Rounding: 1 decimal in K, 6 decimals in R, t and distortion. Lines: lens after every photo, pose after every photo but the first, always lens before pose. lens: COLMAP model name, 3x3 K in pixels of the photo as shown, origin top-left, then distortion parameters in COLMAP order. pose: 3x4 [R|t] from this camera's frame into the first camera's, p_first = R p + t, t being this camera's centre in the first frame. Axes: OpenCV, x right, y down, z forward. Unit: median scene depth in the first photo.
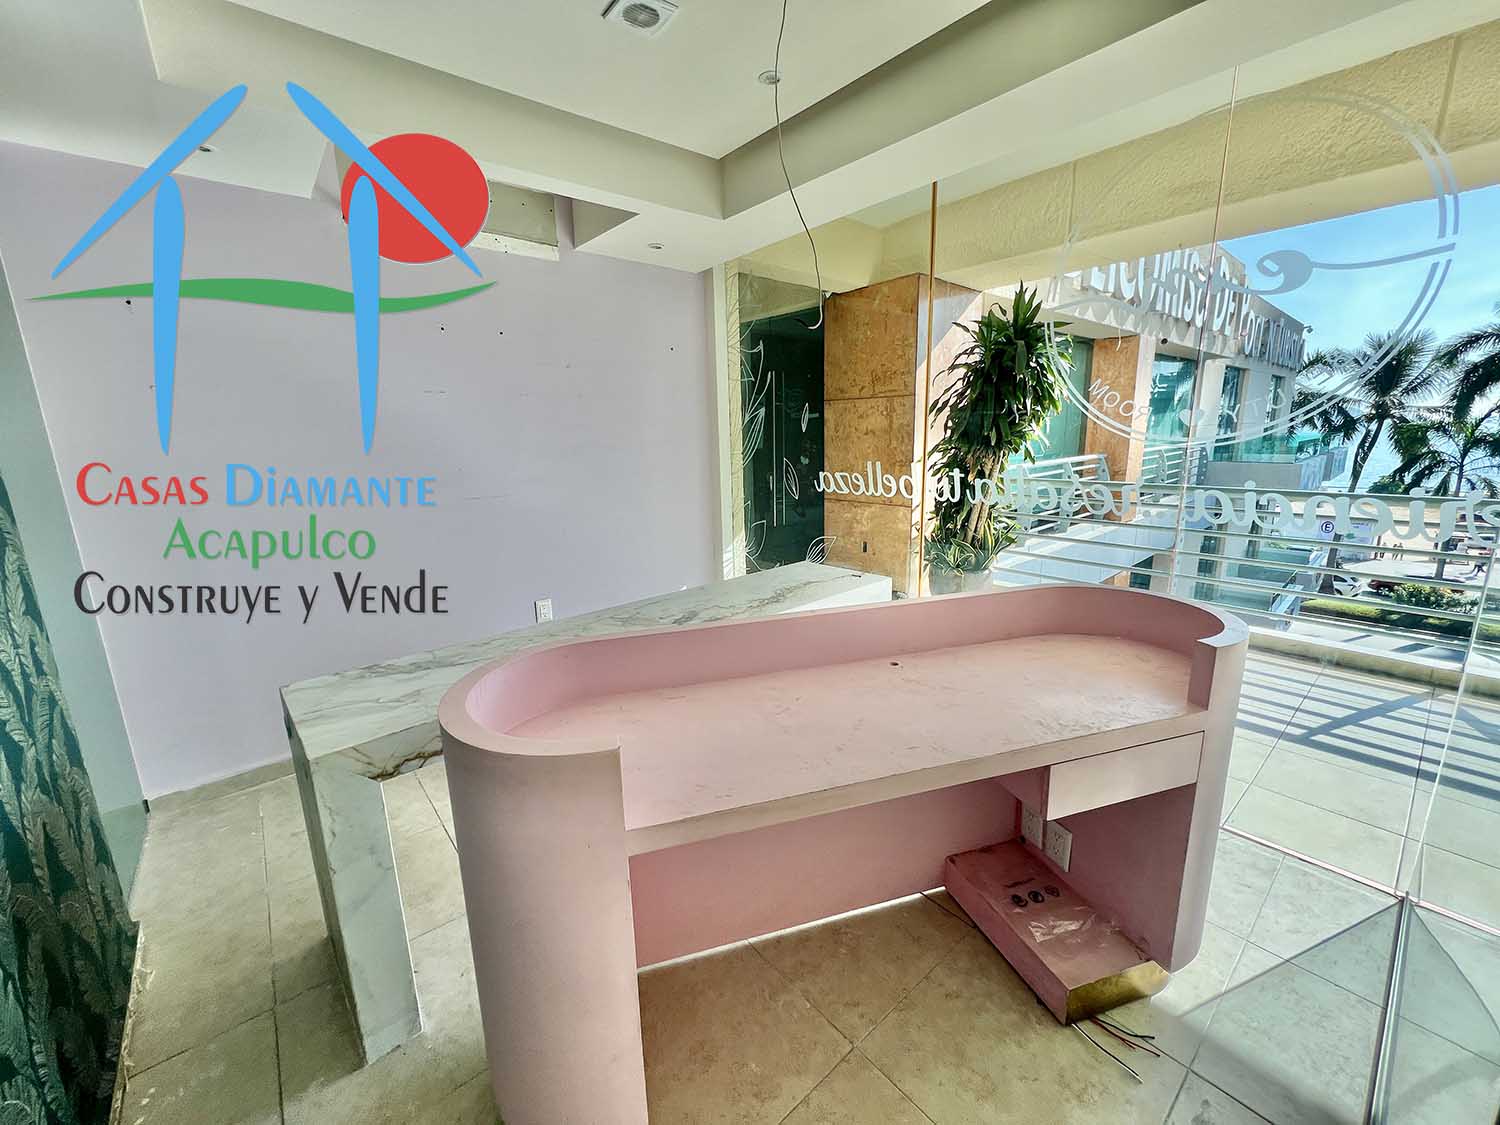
lens RADIAL K [[596.0, 0, 744.8], [0, 596.0, 559.9], [0, 0, 1]] dist [0.000442, 0.000155]
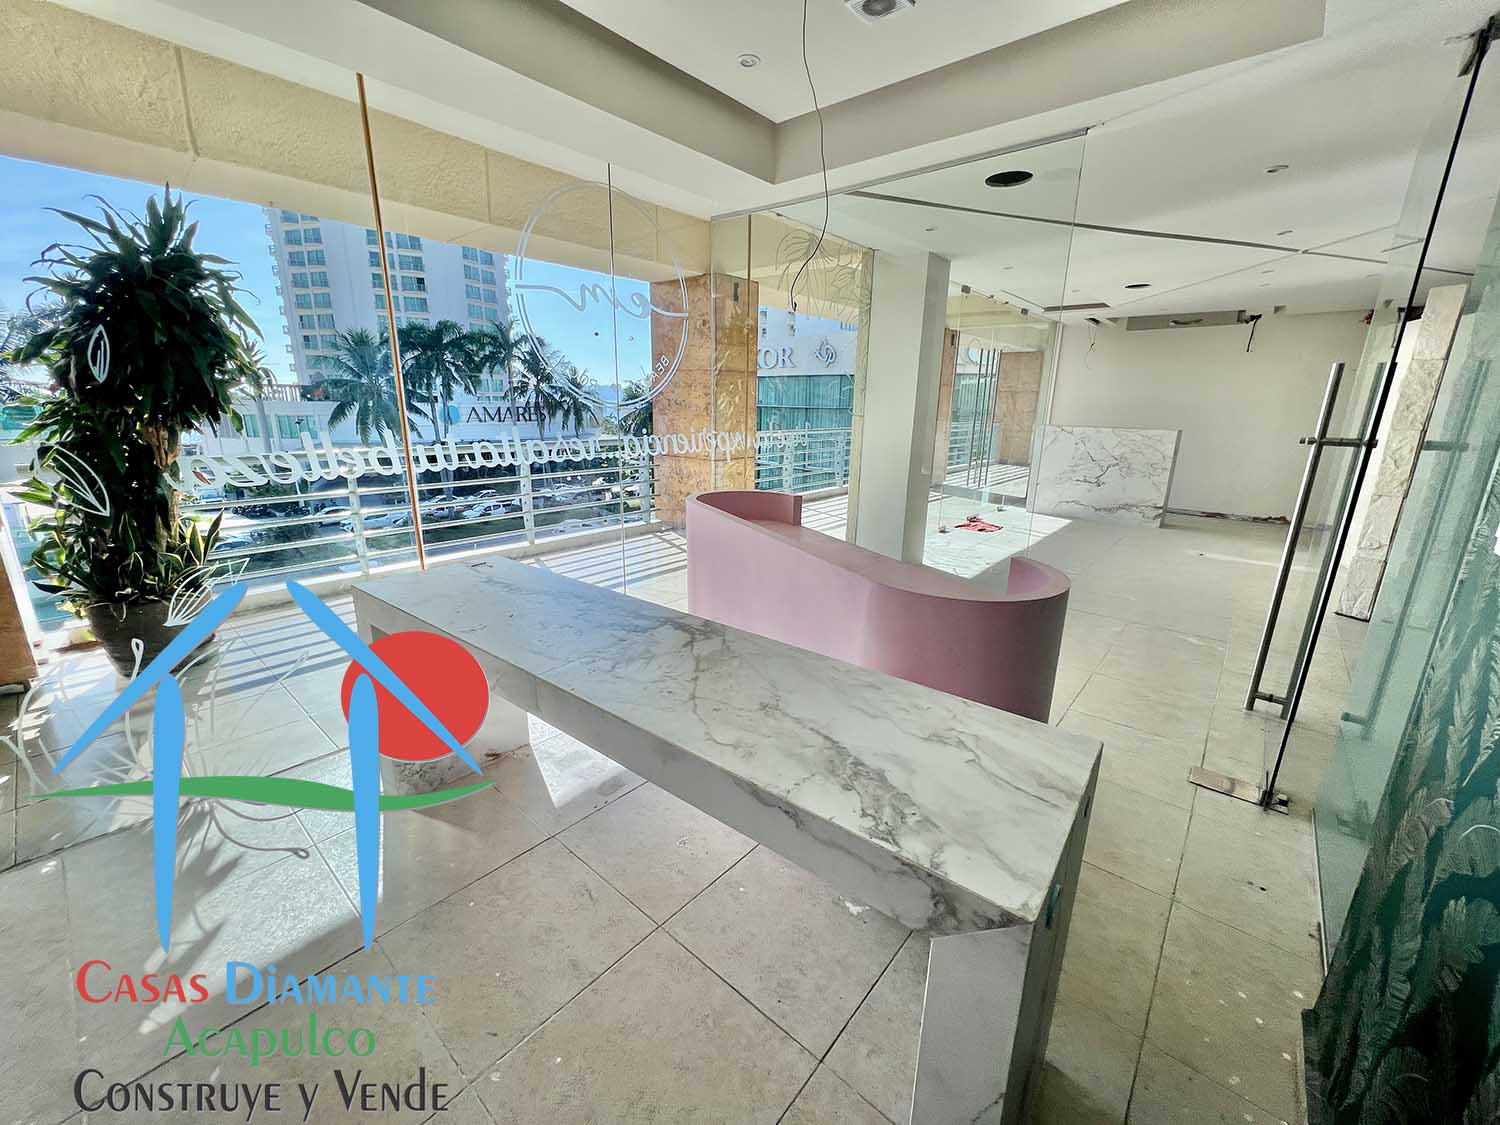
lens RADIAL K [[599.1, 0, 753.1], [0, 599.1, 561.7], [0, 0, 1]] dist [-0.000181, 0.000145]
pose [[-0.170530, -0.233522, 0.957281, -0.794116], [0.193053, 0.944765, 0.264859, -0.147117], [-0.966256, 0.229972, -0.116029, 0.850804]]
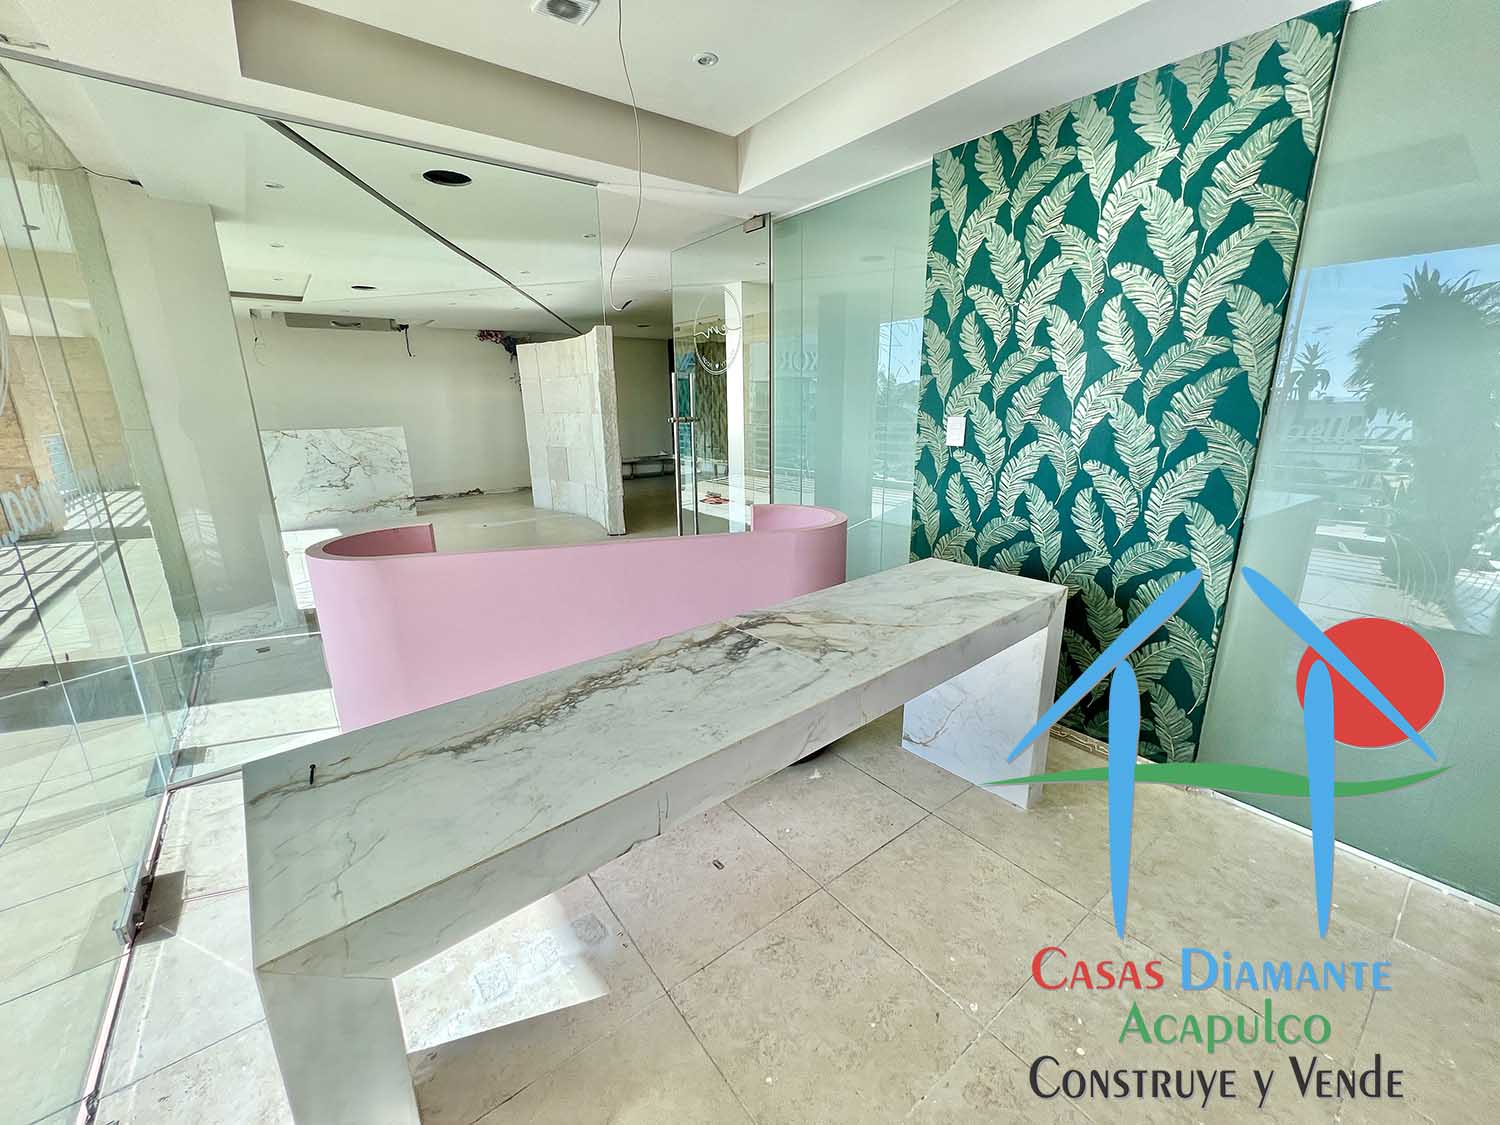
lens RADIAL K [[596.0, 0, 744.8], [0, 596.0, 559.9], [0, 0, 1]] dist [0.000442, 0.000155]
pose [[-0.998278, 0.026711, 0.052222, -0.131829], [0.047422, 0.891506, 0.450519, -0.296399], [-0.034523, 0.452220, -0.891238, 1.483688]]
